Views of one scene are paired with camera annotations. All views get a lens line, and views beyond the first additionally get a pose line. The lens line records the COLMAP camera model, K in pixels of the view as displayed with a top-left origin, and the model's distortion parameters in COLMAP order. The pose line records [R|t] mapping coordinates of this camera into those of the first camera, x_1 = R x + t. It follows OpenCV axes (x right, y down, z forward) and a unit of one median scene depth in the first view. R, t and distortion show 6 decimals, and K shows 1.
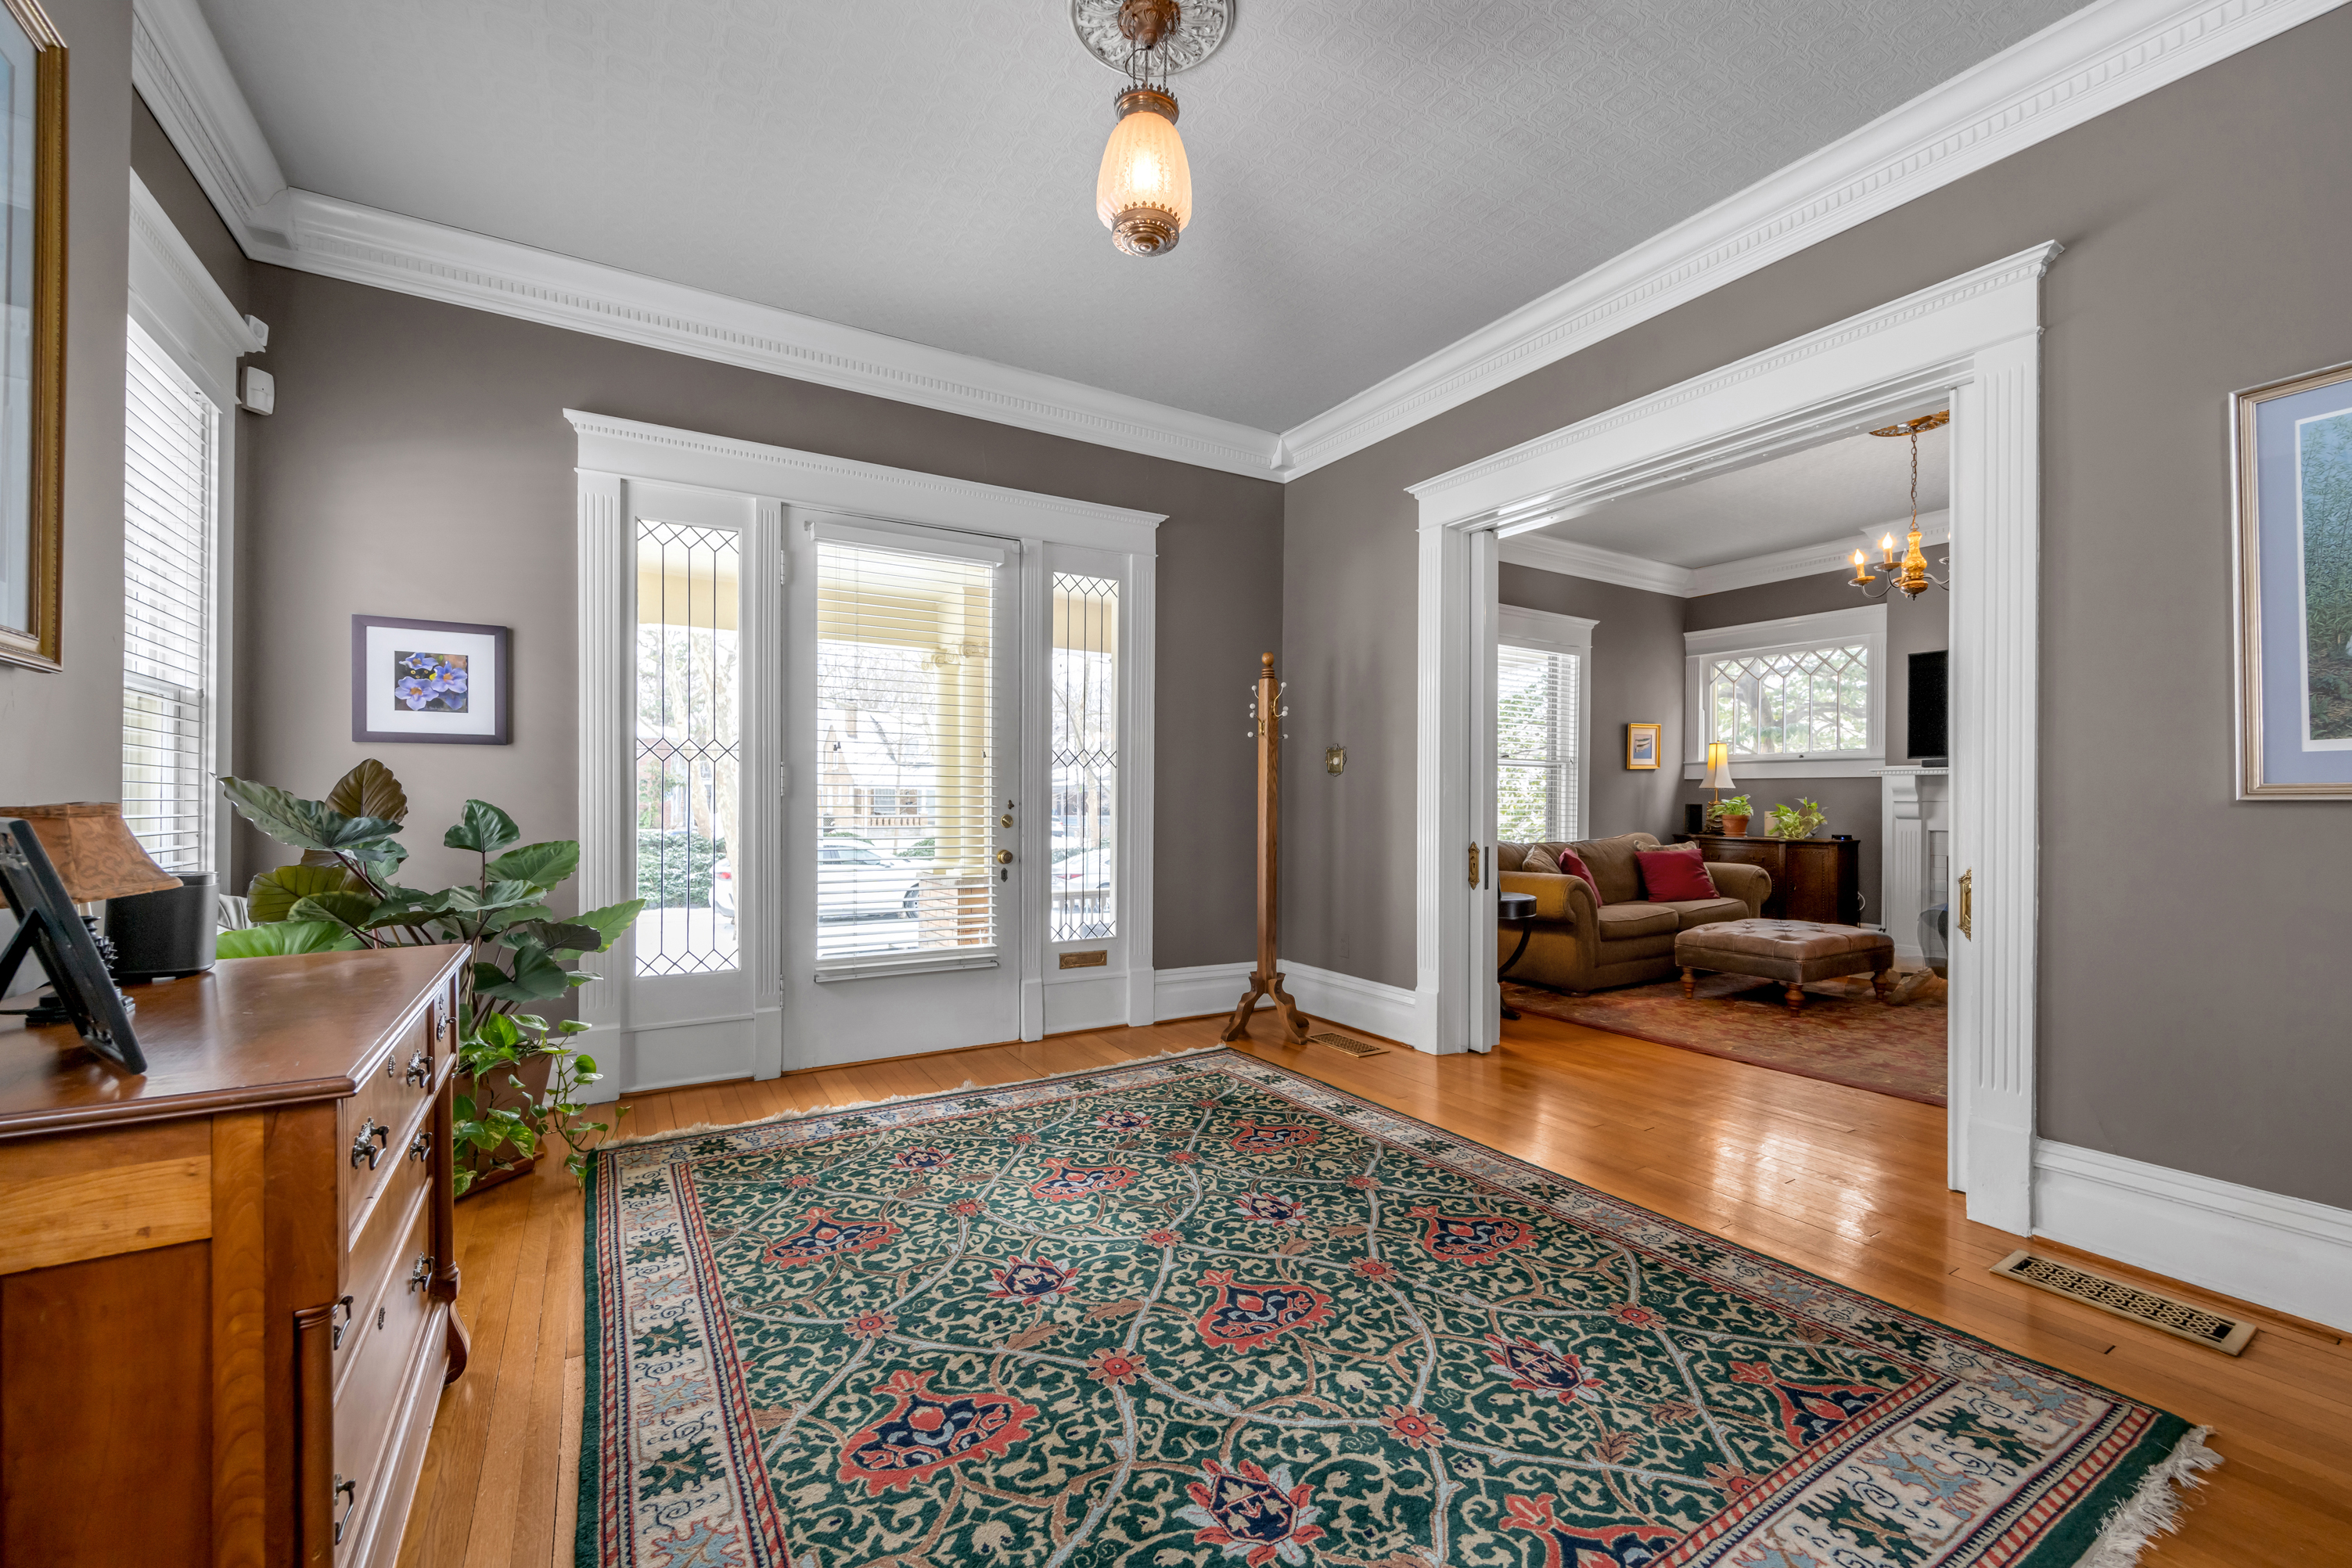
lens RADIAL K [[947.5, 0, 1180.2], [0, 947.5, 801.7], [0, 0, 1]] dist [-0.006348, 0.000619]
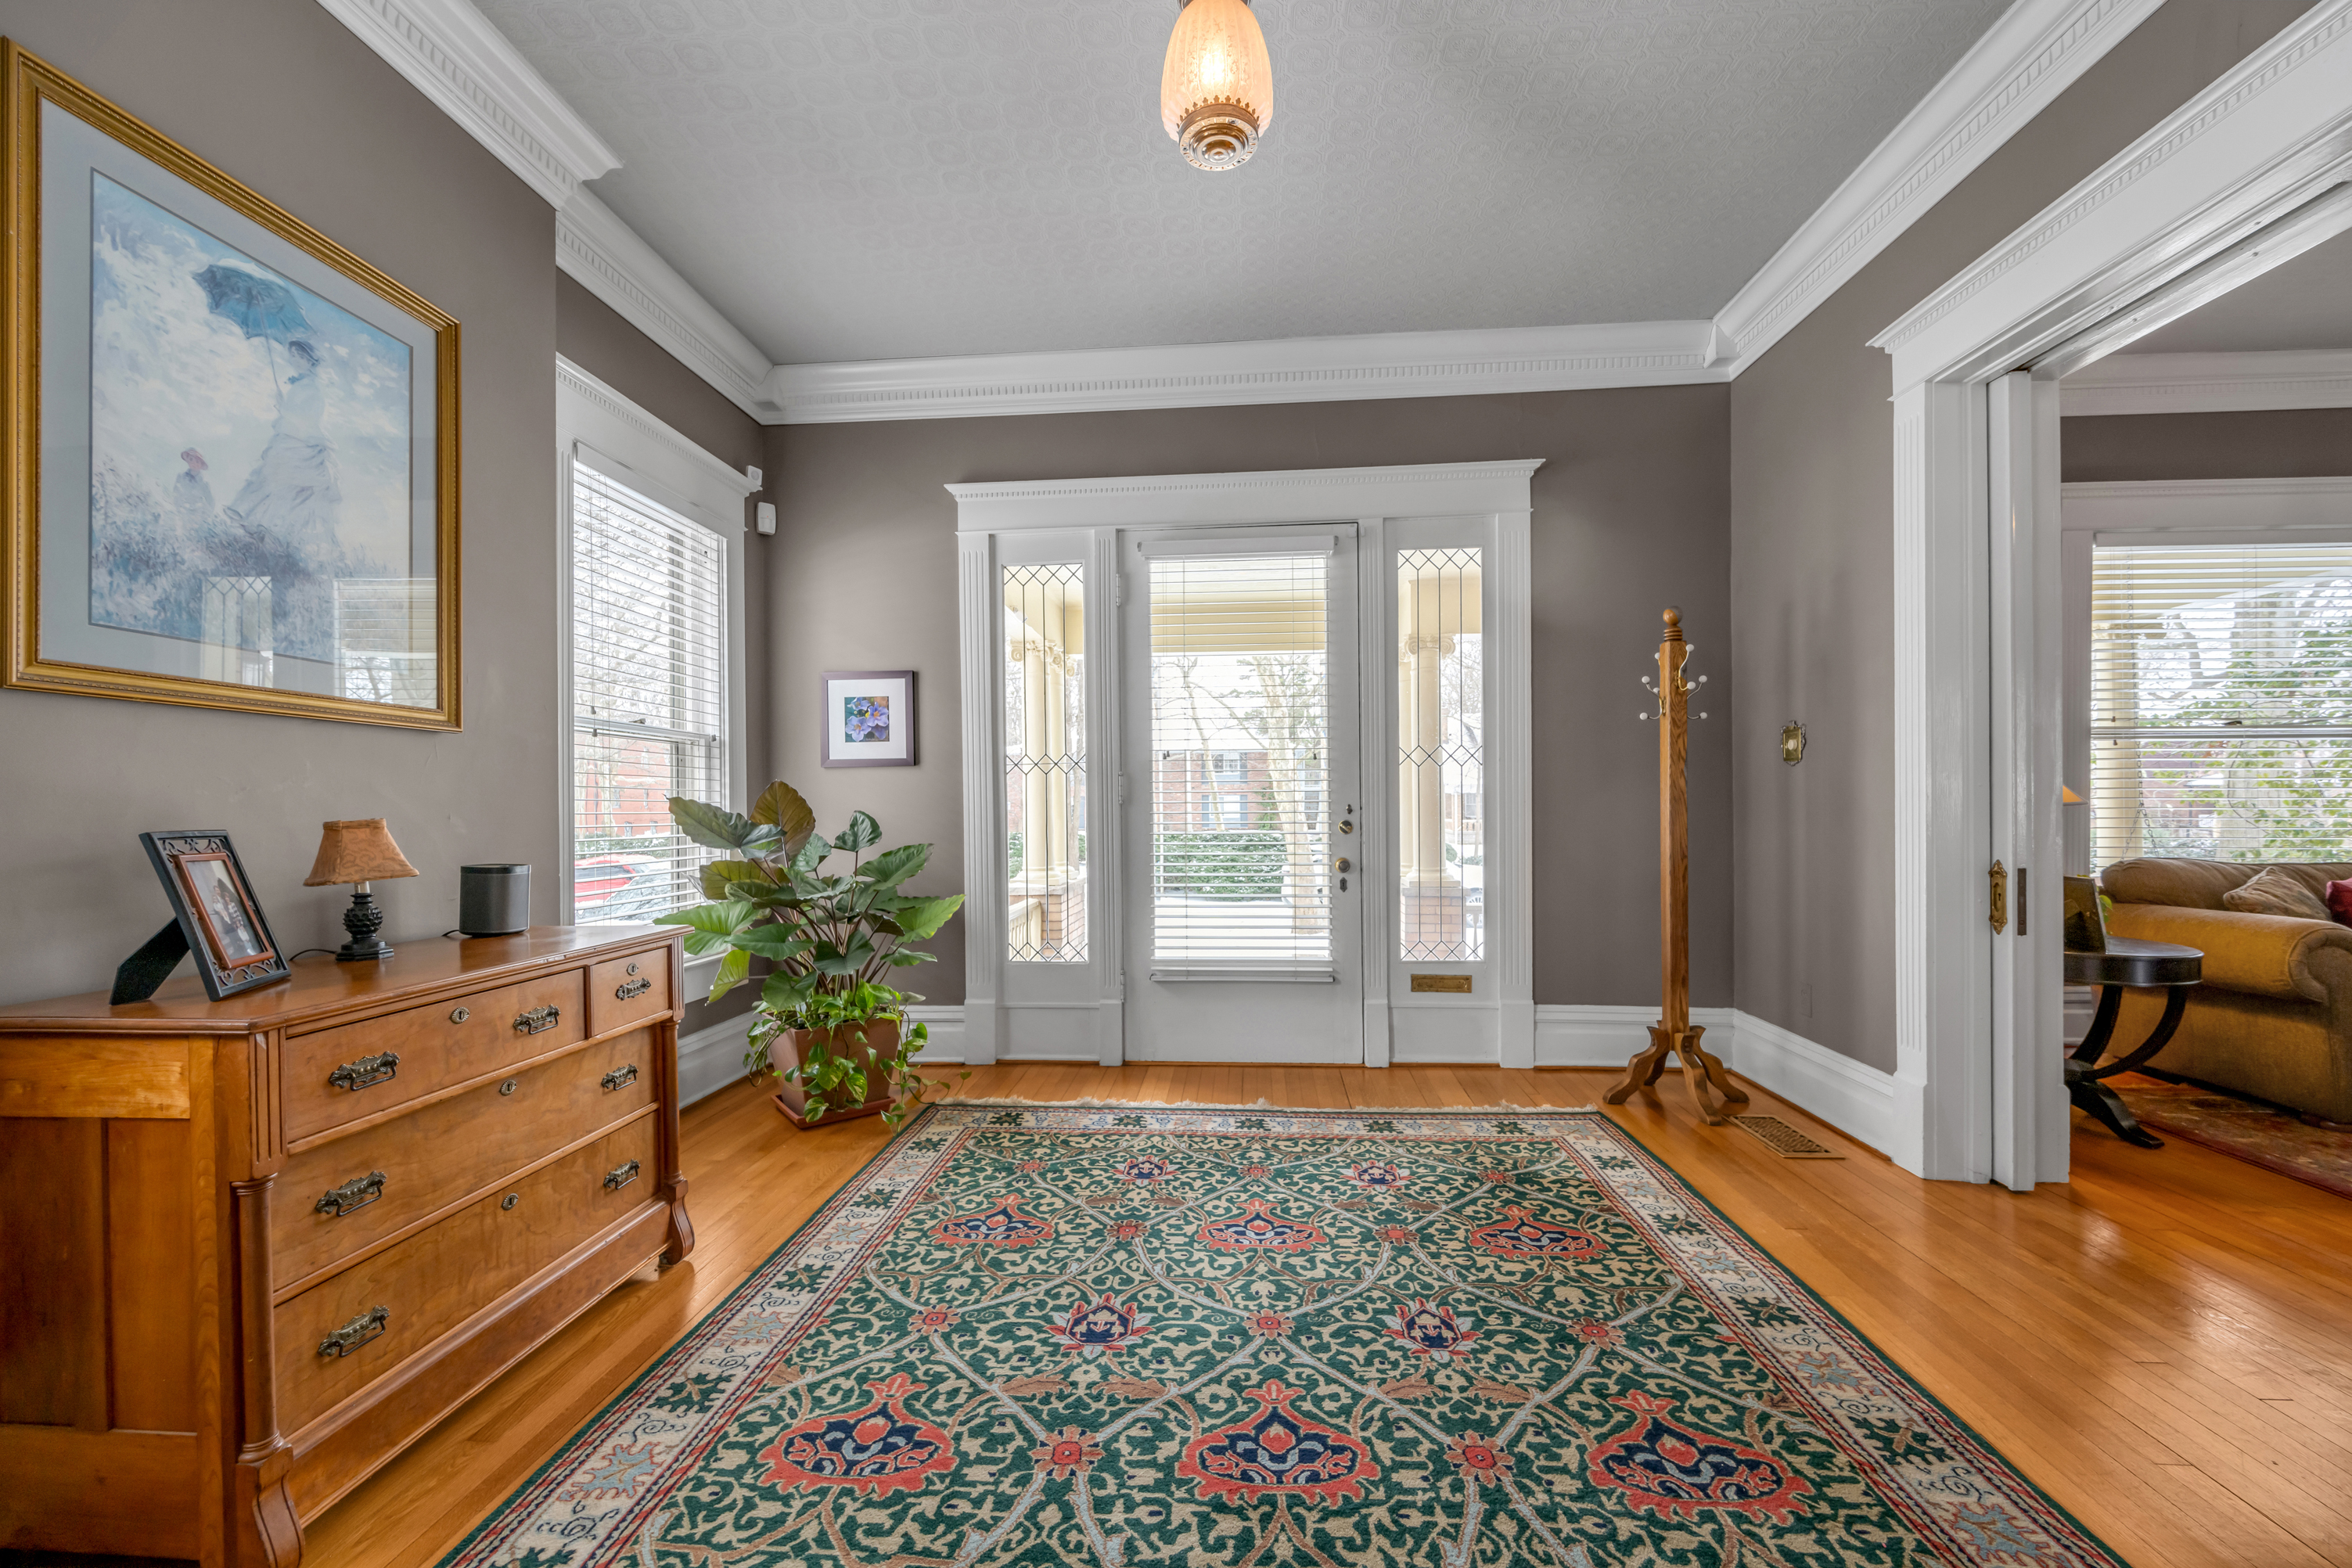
lens RADIAL K [[947.5, 0, 1180.7], [0, 947.5, 807.1], [0, 0, 1]] dist [-0.006348, 0.000619]
pose [[0.811721, -0.011276, -0.583936, 0.305854], [0.012826, 0.999917, -0.001480, 0.000715], [0.583904, -0.006288, 0.811798, 0.201568]]
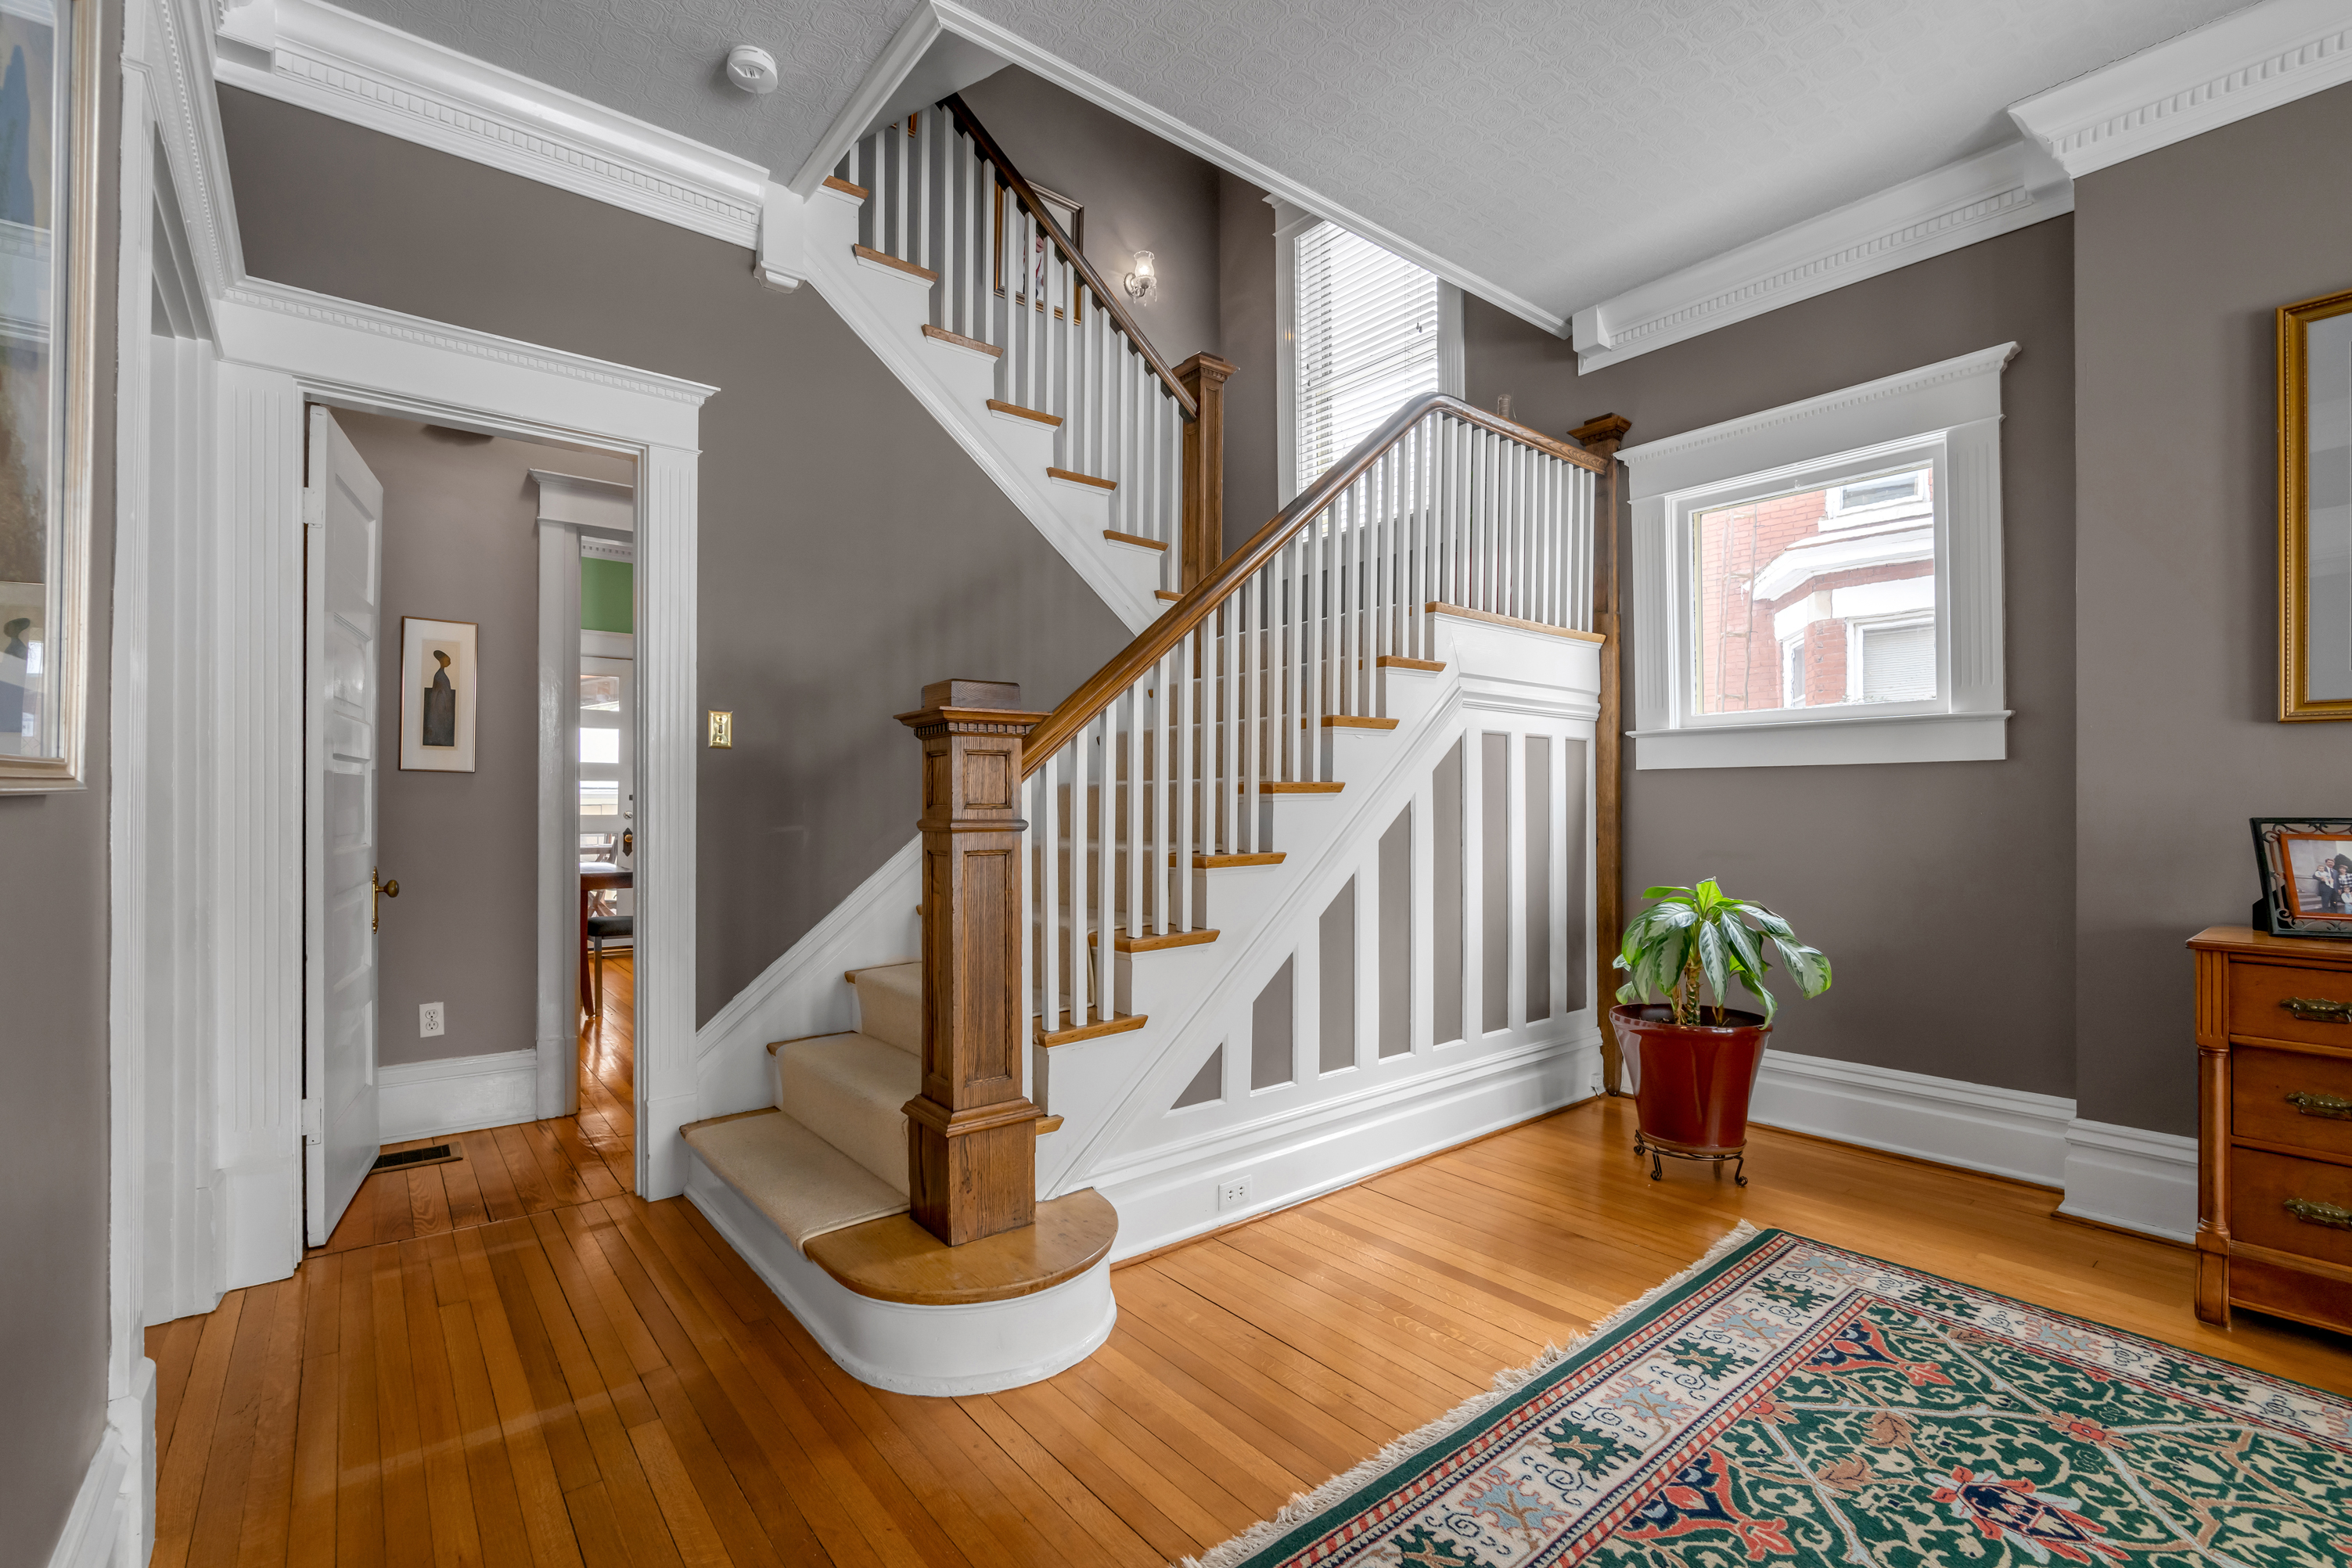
lens RADIAL K [[1040.8, 0, 1187.0], [0, 1040.8, 786.8], [0, 0, 1]] dist [-0.000015, -0.000230]
pose [[-0.990631, -0.006230, -0.136426, 0.504700], [-0.004329, 0.999889, -0.014224, -0.002741], [0.136499, -0.013500, -0.990548, 0.903765]]
